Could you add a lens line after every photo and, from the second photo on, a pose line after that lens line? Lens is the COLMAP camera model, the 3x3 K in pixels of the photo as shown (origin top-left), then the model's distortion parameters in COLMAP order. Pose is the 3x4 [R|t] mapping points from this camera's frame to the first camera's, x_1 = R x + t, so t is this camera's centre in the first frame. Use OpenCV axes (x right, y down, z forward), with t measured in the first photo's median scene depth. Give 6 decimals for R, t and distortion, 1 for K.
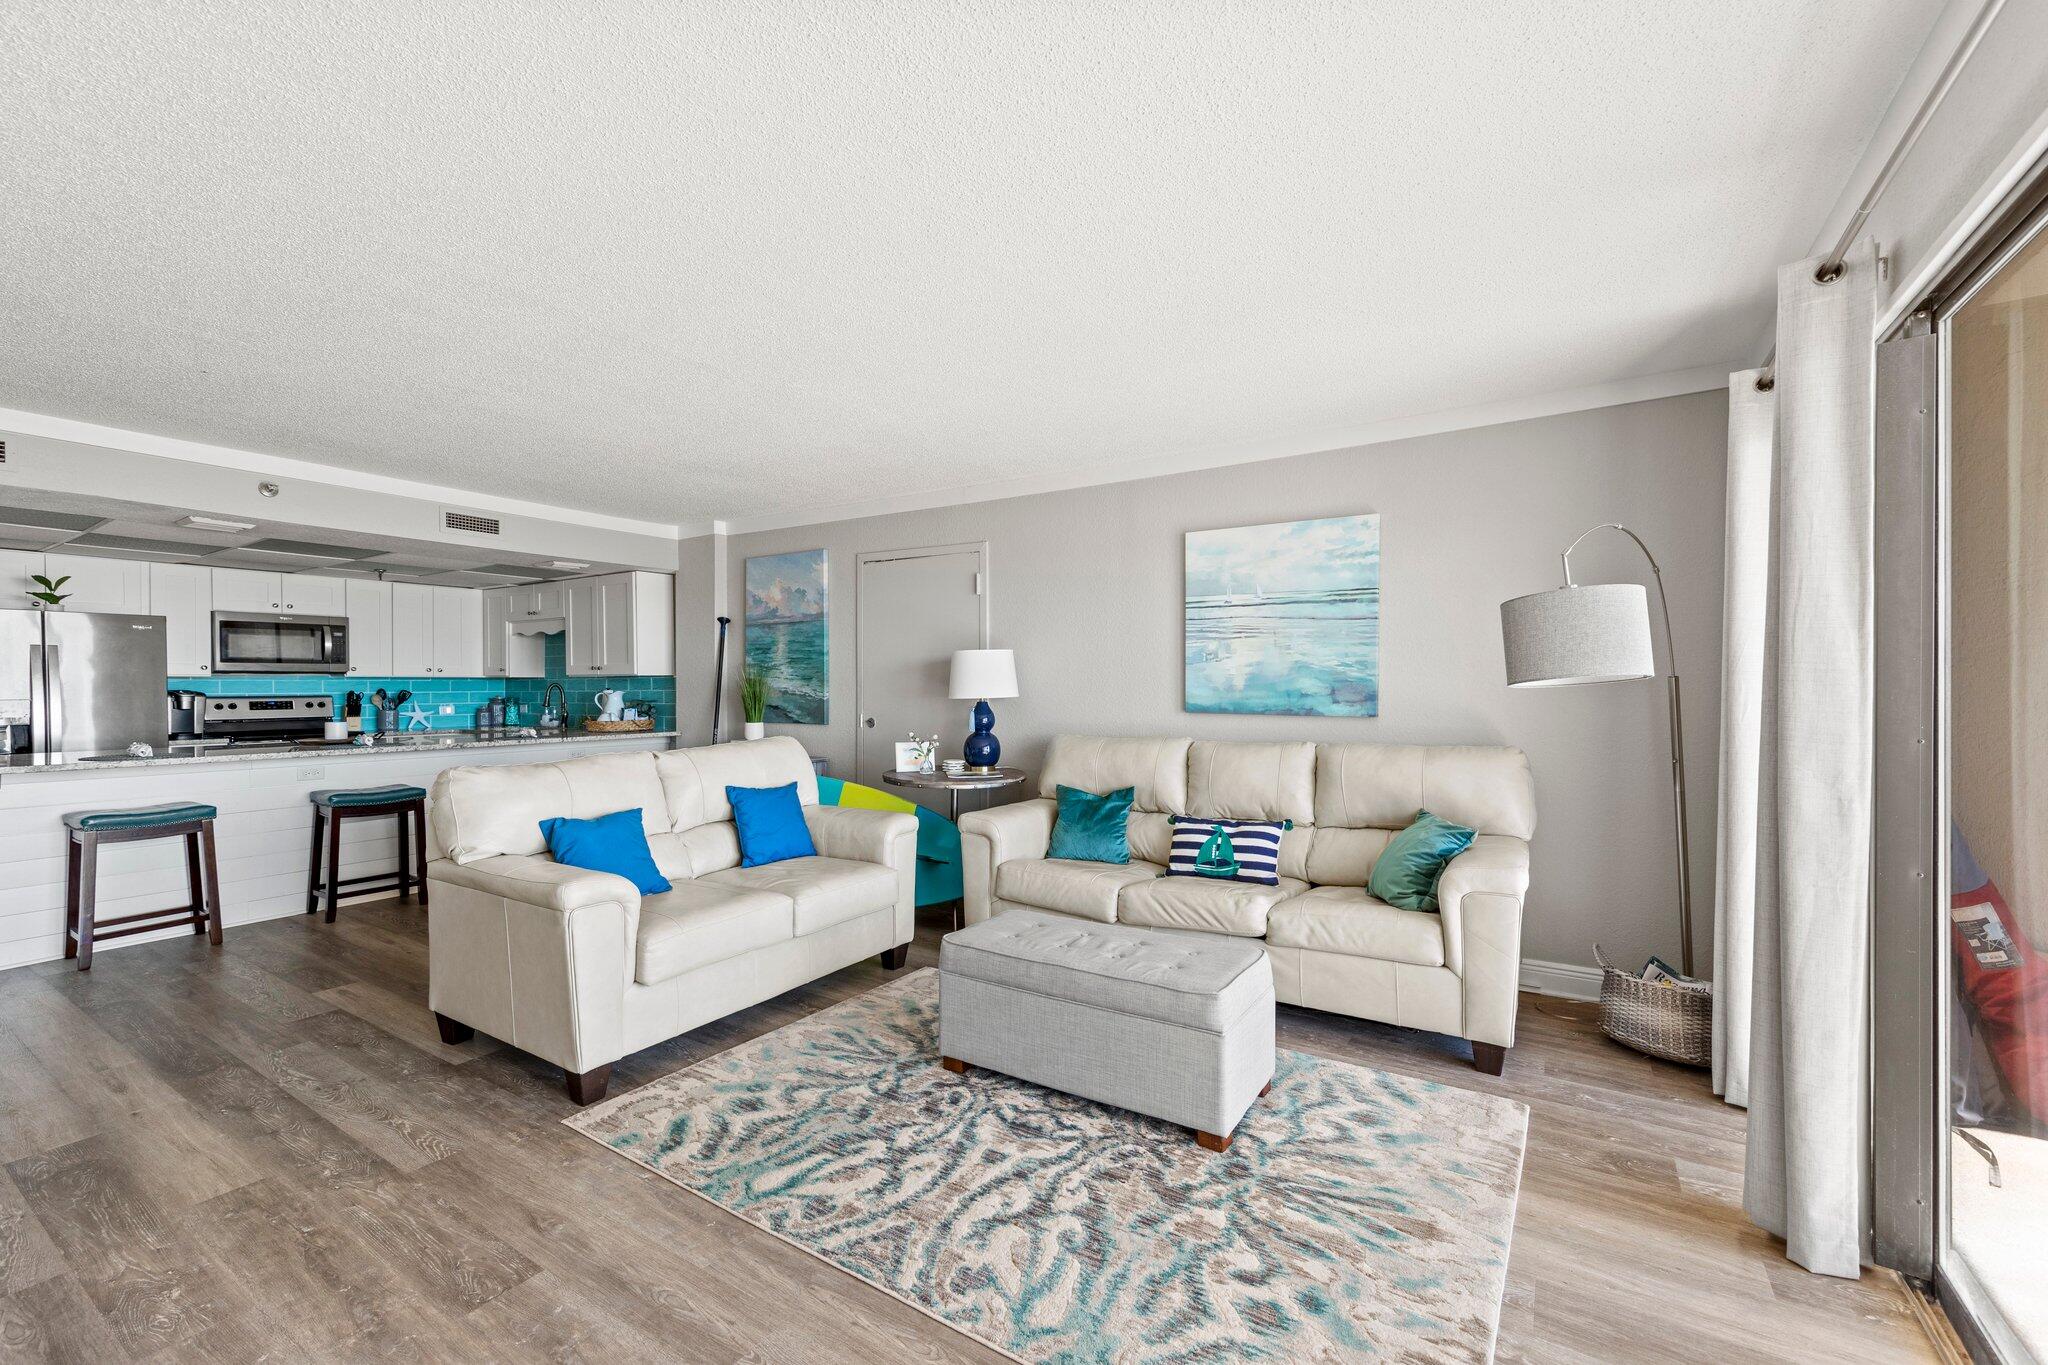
lens RADIAL K [[845.4, 0, 1025.8], [0, 845.4, 690.6], [0, 0, 1]] dist [0.005949, -0.000031]
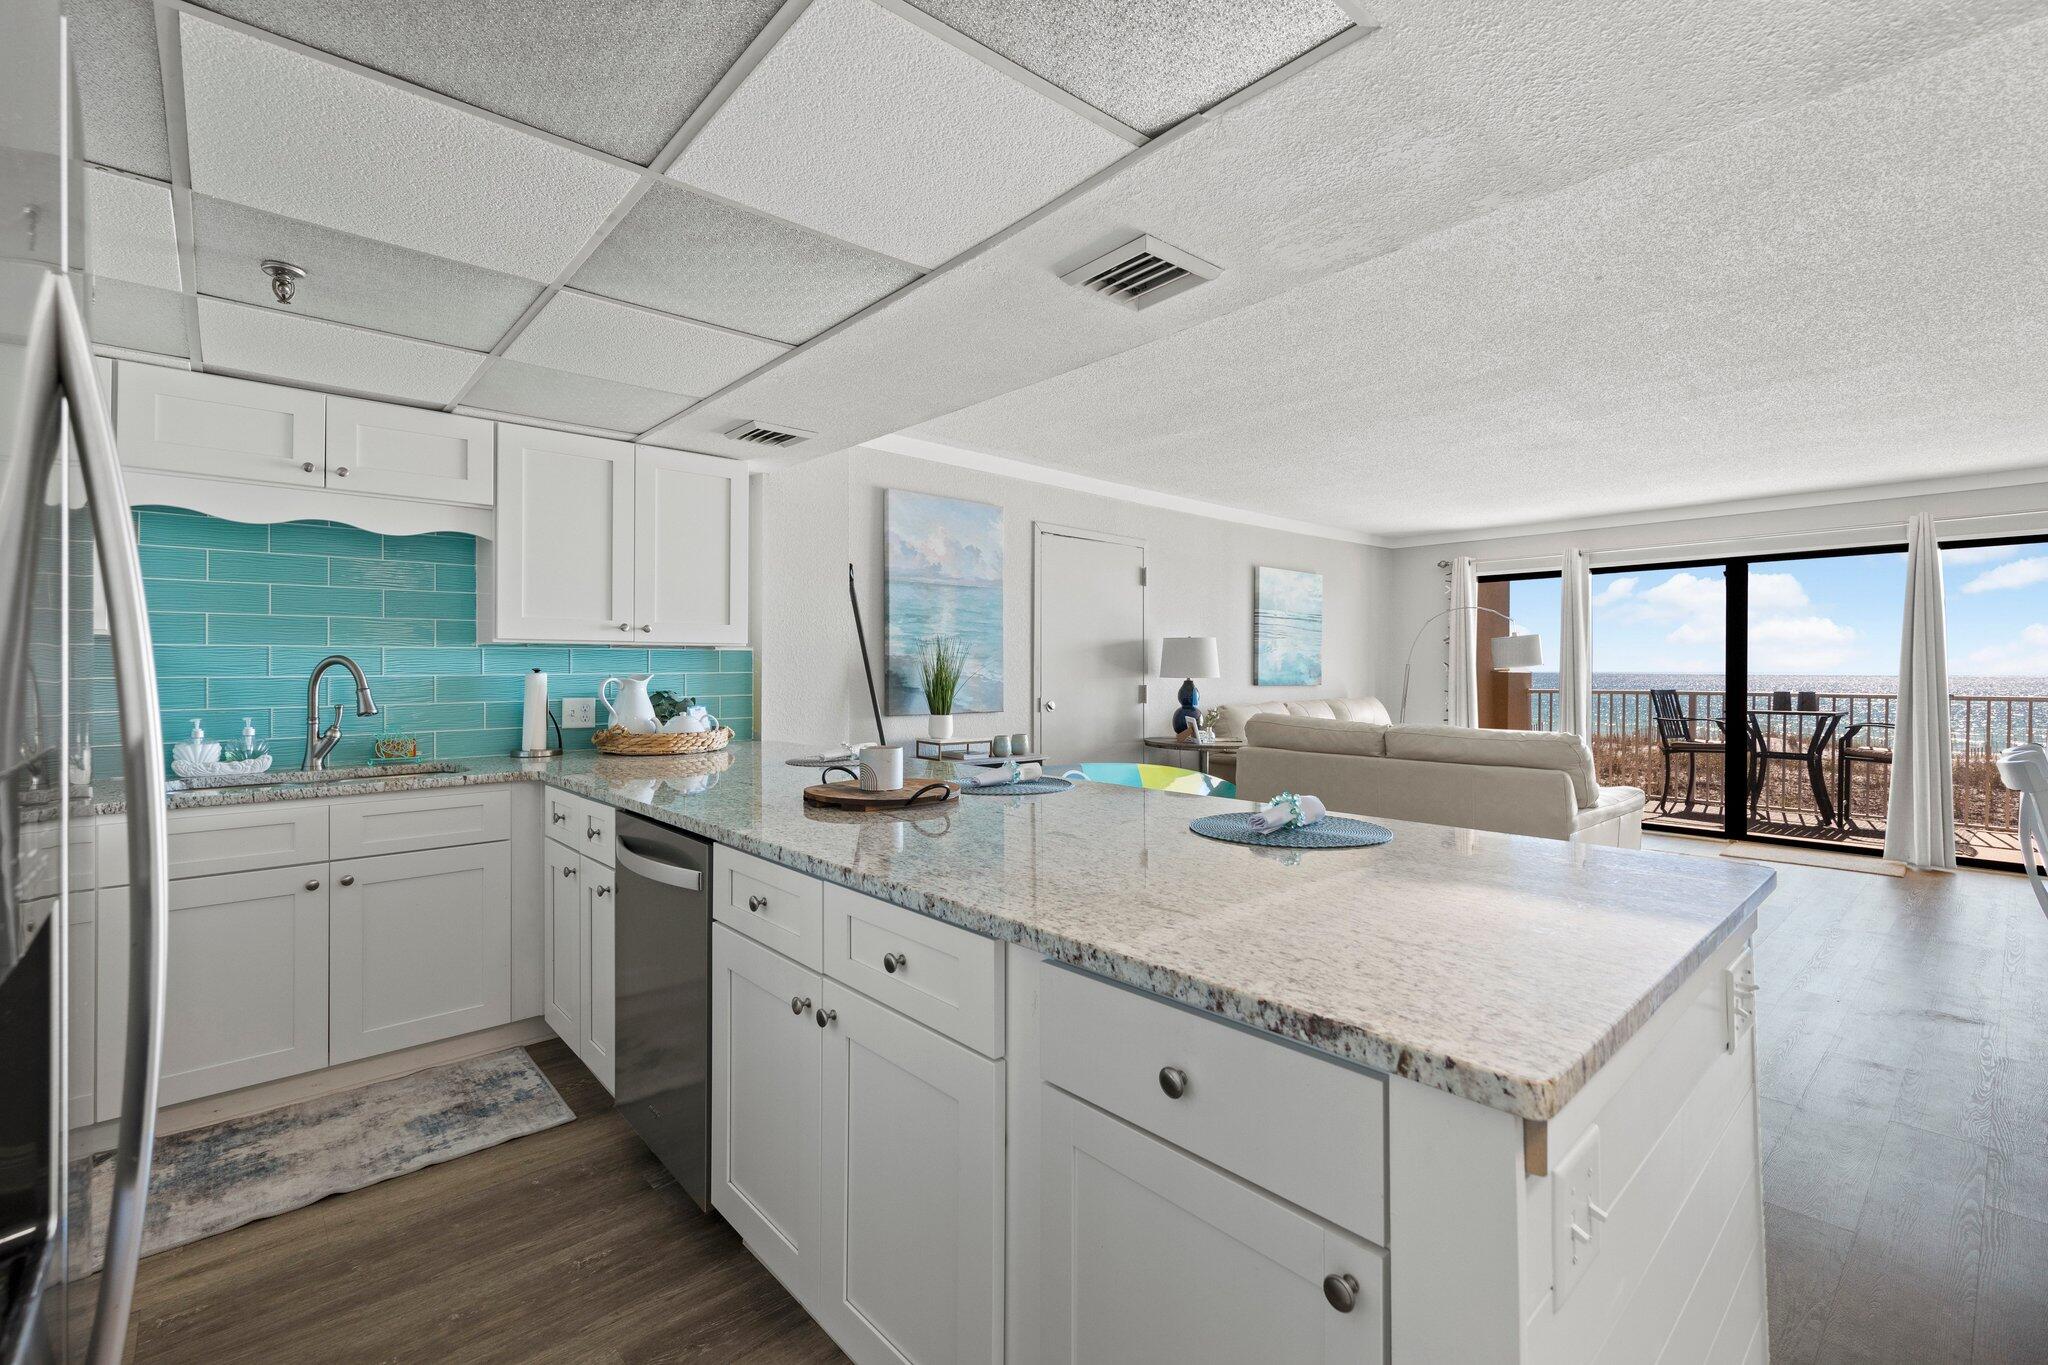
lens RADIAL K [[889.3, 0, 1022.5], [0, 889.3, 662.2], [0, 0, 1]] dist [0.002357, -0.000089]
pose [[0.269567, 0.010696, 0.962922, -1.550073], [0.005901, 0.999901, -0.012759, 0.002013], [-0.962964, 0.009122, 0.269477, 1.053231]]
